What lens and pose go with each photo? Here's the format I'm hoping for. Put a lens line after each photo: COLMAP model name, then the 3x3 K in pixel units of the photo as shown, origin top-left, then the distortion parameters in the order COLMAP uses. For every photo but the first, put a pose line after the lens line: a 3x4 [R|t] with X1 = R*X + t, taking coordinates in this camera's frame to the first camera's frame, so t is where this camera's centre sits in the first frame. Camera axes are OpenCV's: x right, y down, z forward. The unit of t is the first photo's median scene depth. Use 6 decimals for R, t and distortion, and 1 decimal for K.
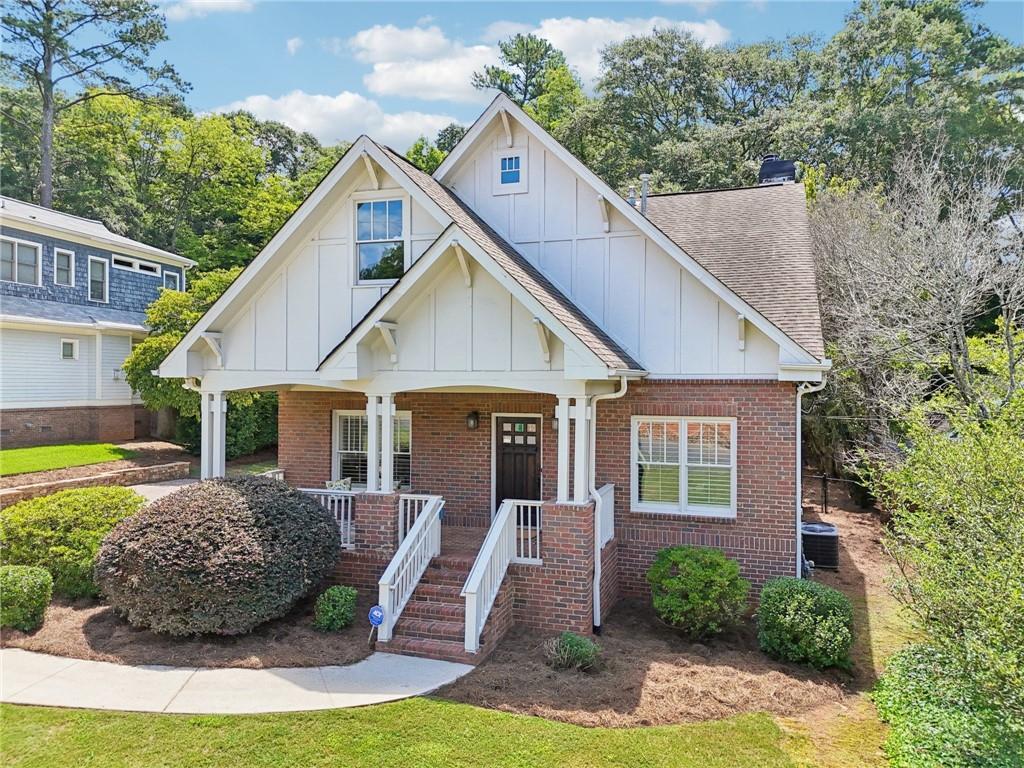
lens RADIAL K [[751.4, 0, 512.0], [0, 751.4, 384.0], [0, 0, 1]] dist [0.041357, -0.065390]
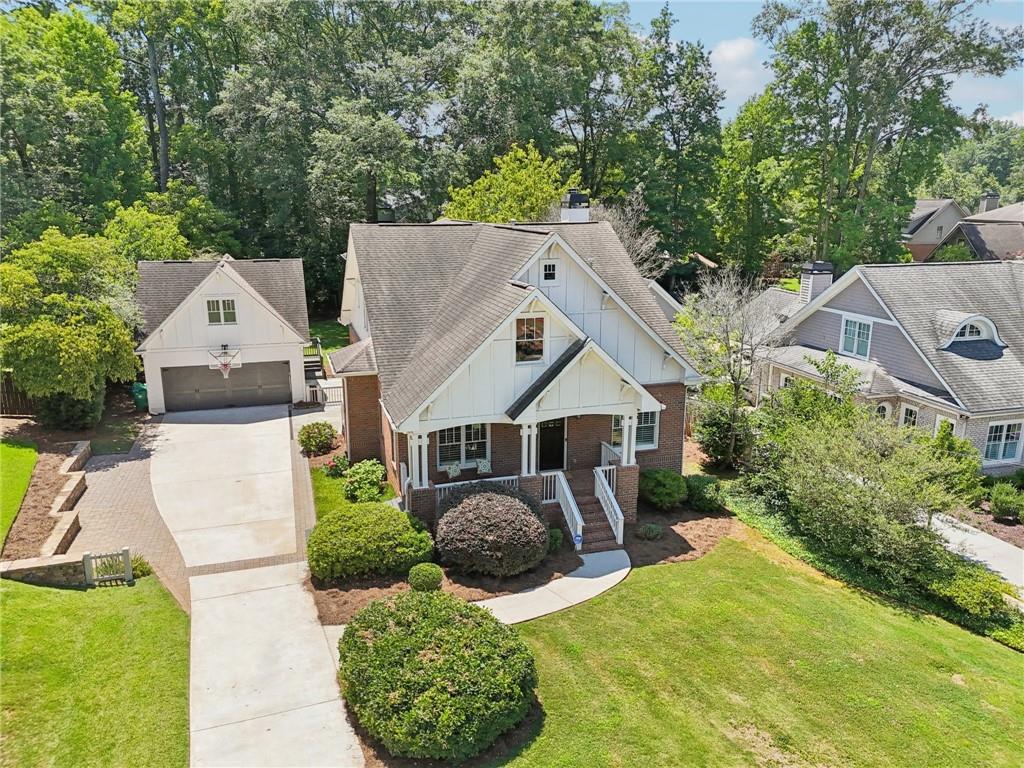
lens RADIAL K [[751.4, 0, 512.0], [0, 751.4, 384.0], [0, 0, 1]] dist [0.041357, -0.065390]
pose [[0.814585, -0.145165, 0.561586, -1.278259], [0.006008, 0.970237, 0.242083, -0.545487], [-0.580014, -0.193823, 0.791212, -0.401668]]
